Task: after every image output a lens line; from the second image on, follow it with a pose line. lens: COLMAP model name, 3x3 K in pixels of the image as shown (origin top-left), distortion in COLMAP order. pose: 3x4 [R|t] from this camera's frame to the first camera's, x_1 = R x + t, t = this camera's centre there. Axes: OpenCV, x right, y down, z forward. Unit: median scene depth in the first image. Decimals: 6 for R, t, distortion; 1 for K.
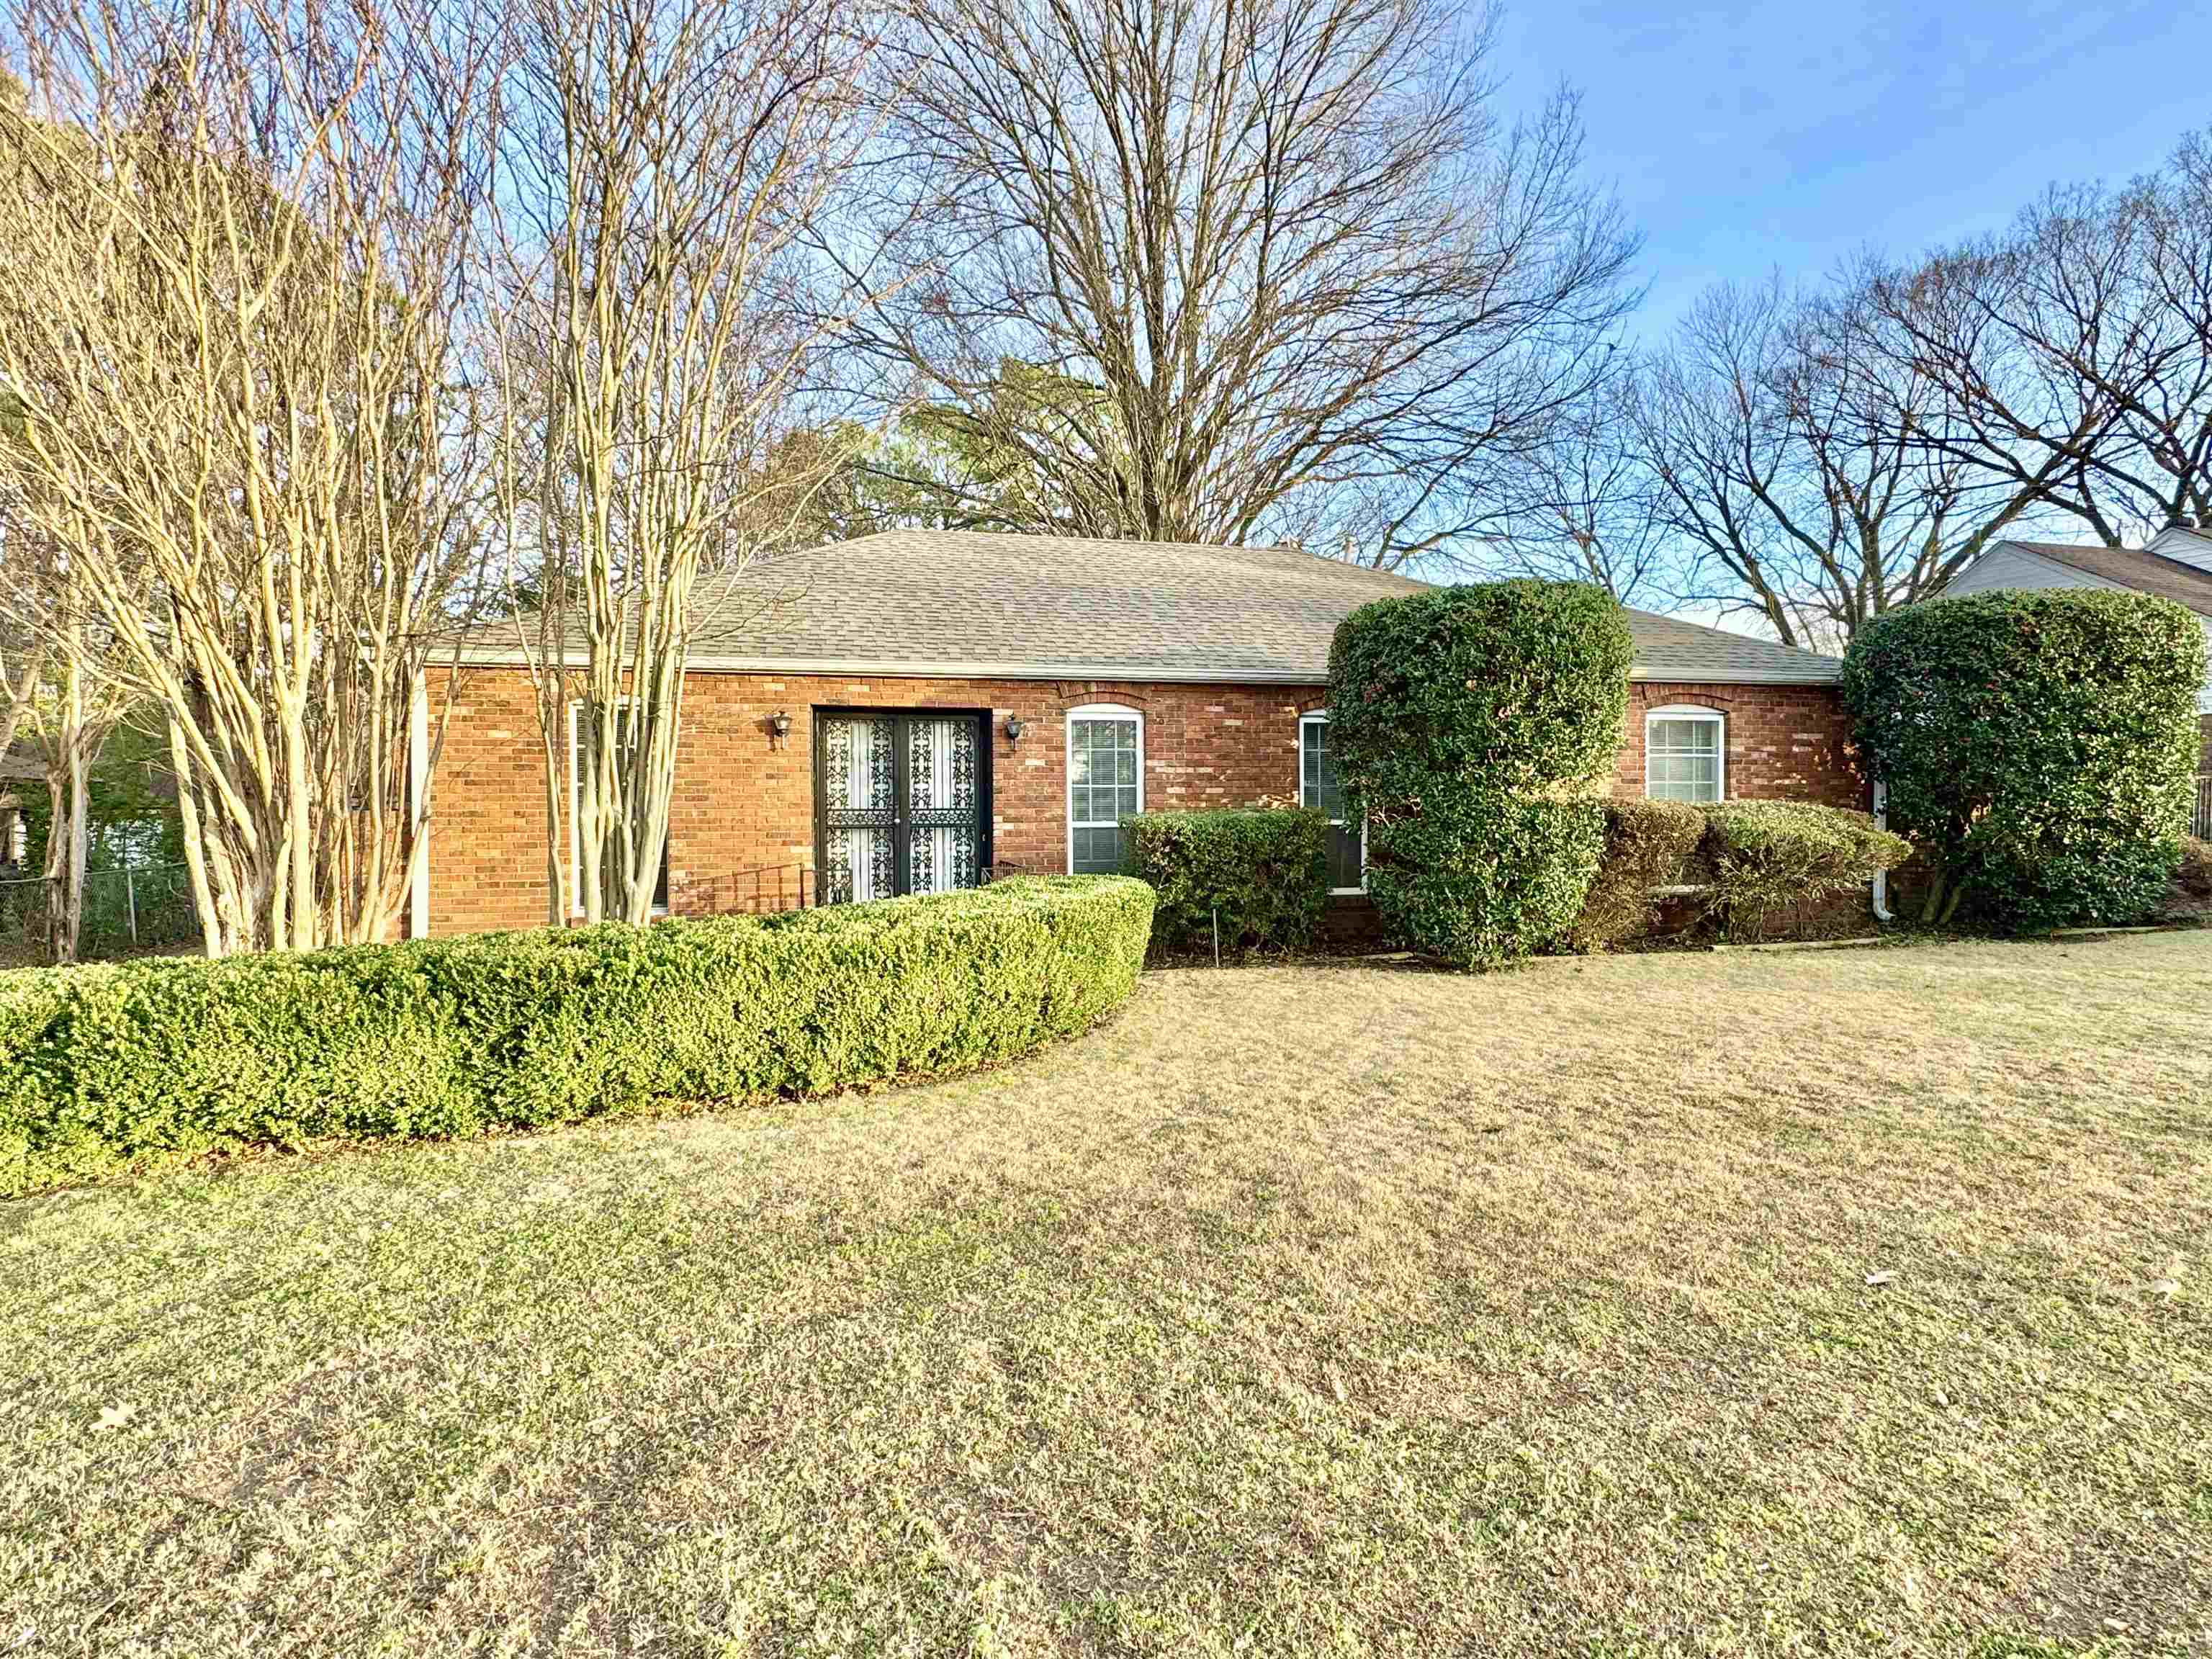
lens RADIAL K [[1067.1, 0, 1106.0], [0, 1067.1, 829.5], [0, 0, 1]] dist [-0.001584, 0.000215]
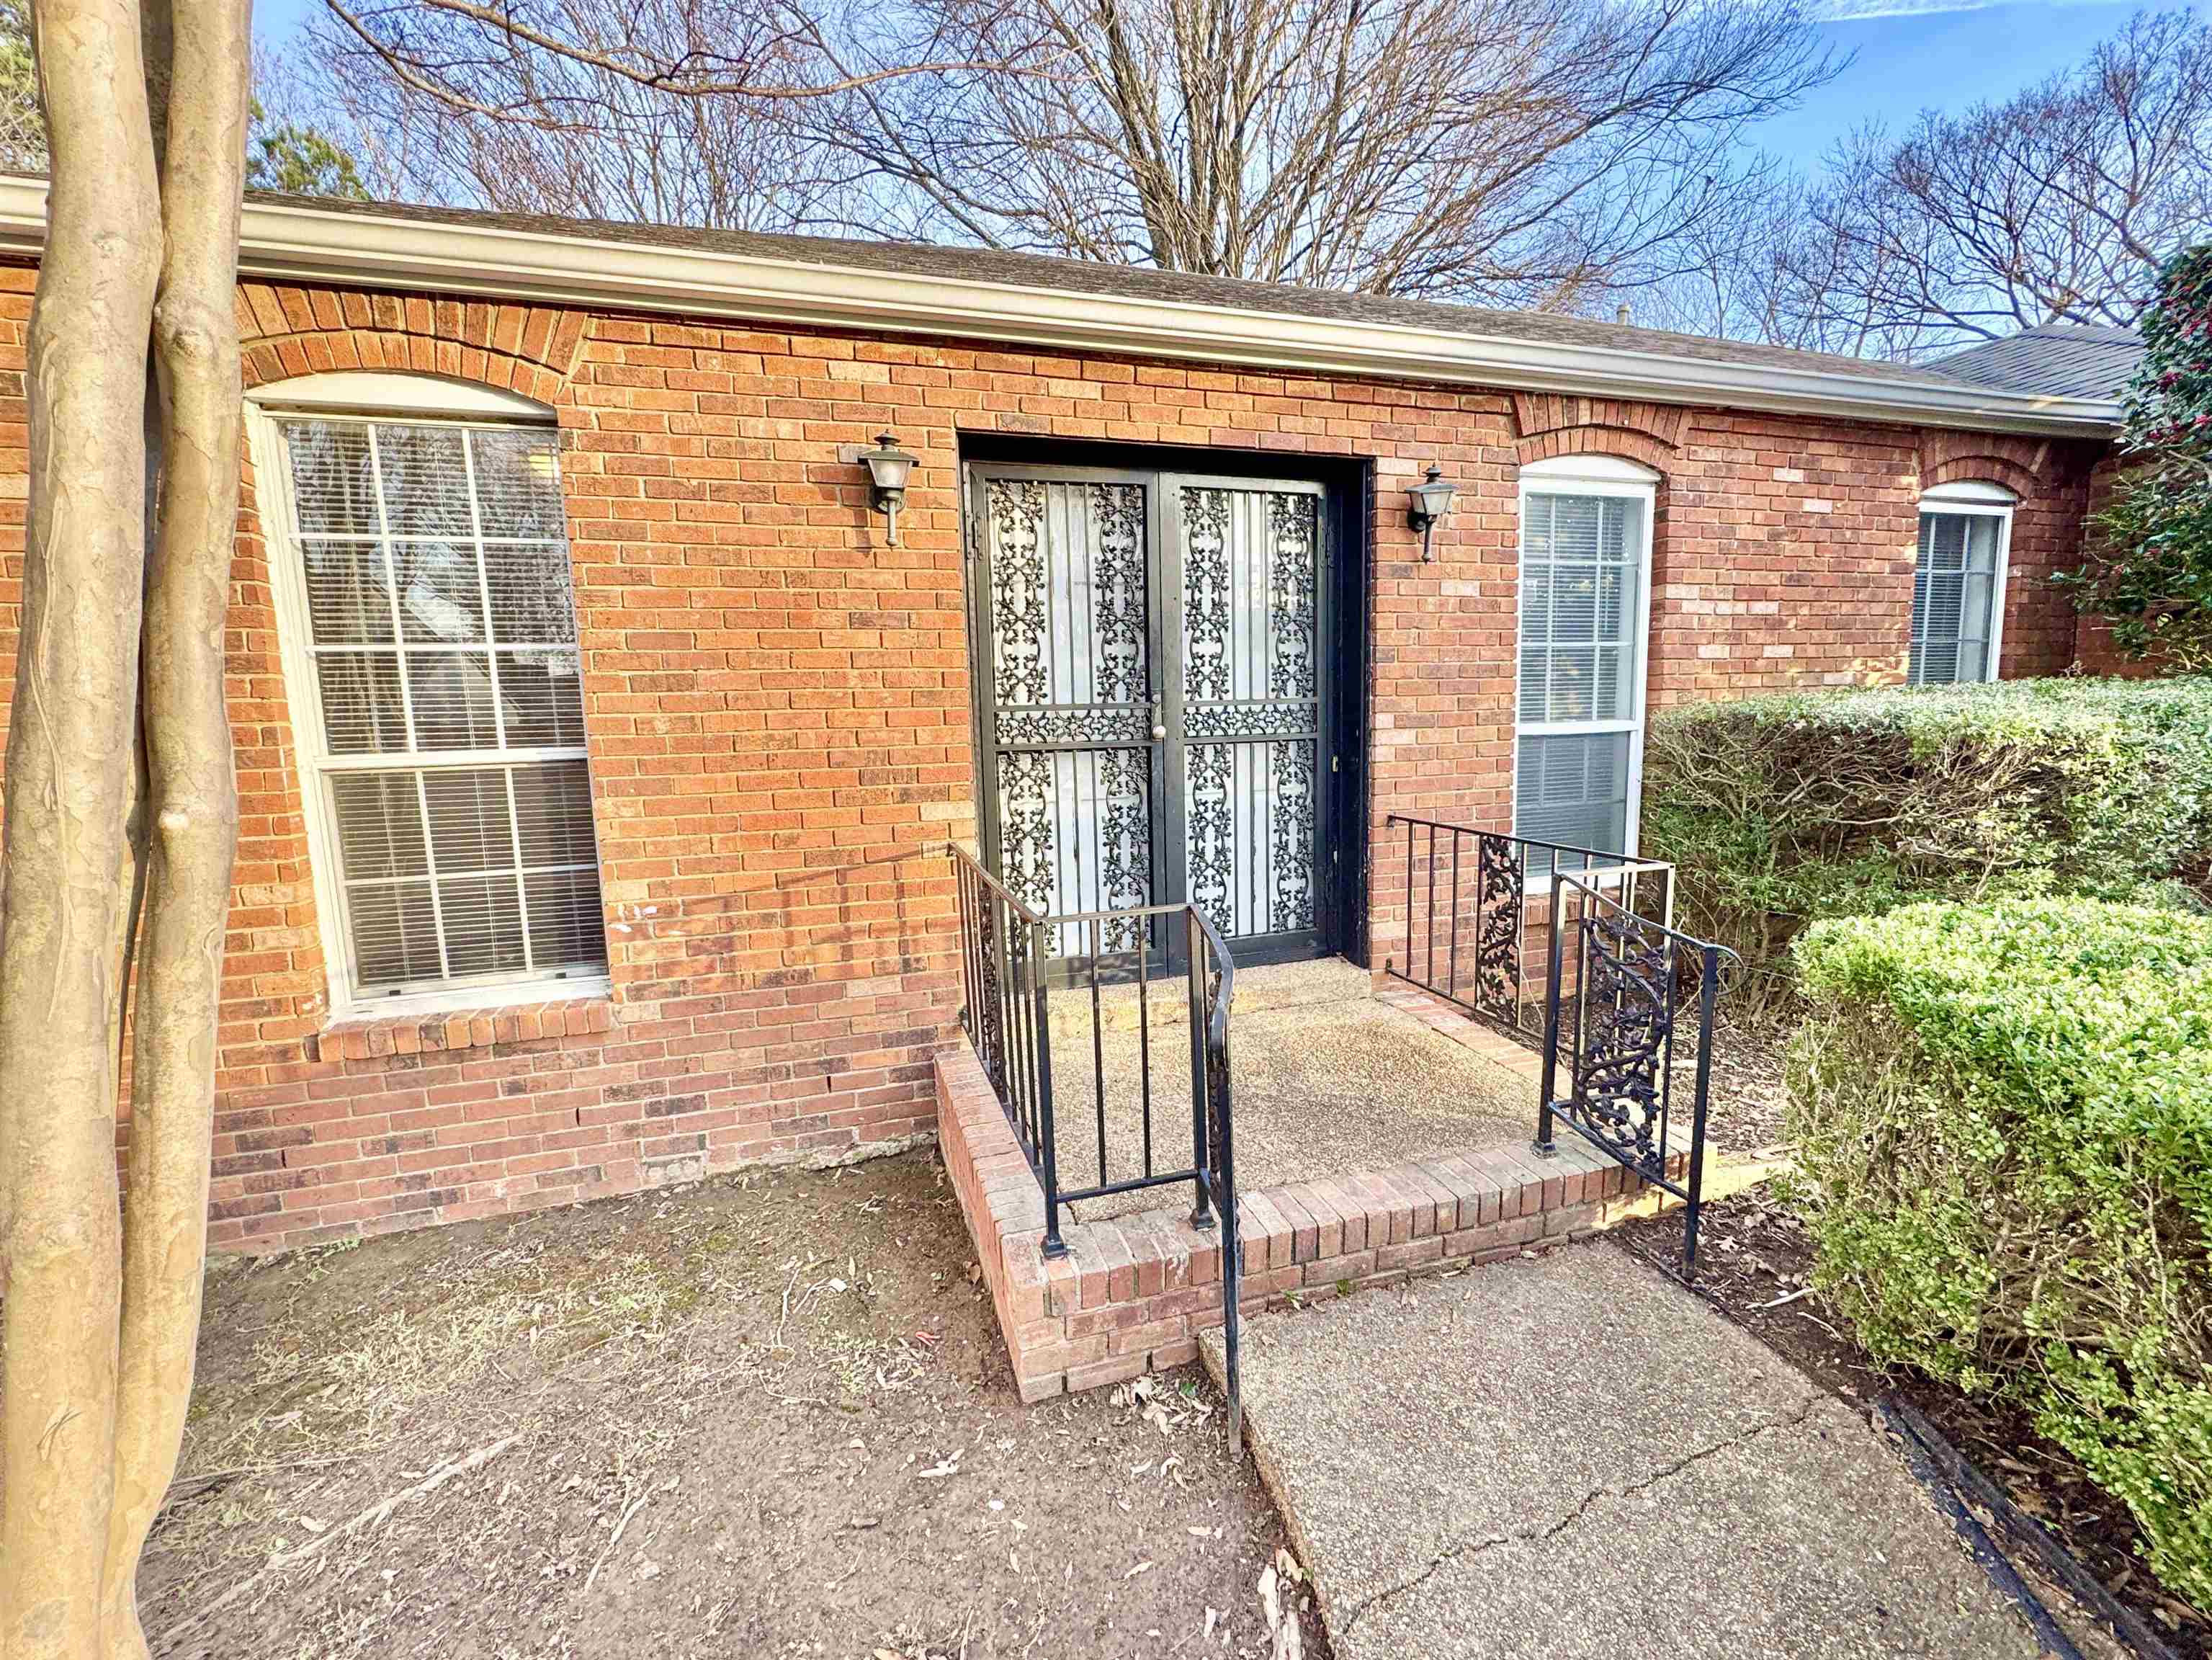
lens RADIAL K [[882.4, 0, 1106.0], [0, 882.4, 830.0], [0, 0, 1]] dist [-0.002268, -0.000017]
pose [[0.998535, -0.029513, 0.045356, -0.232693], [0.024391, 0.993676, 0.109604, -0.007891], [-0.048304, -0.108337, 0.992940, 0.645265]]
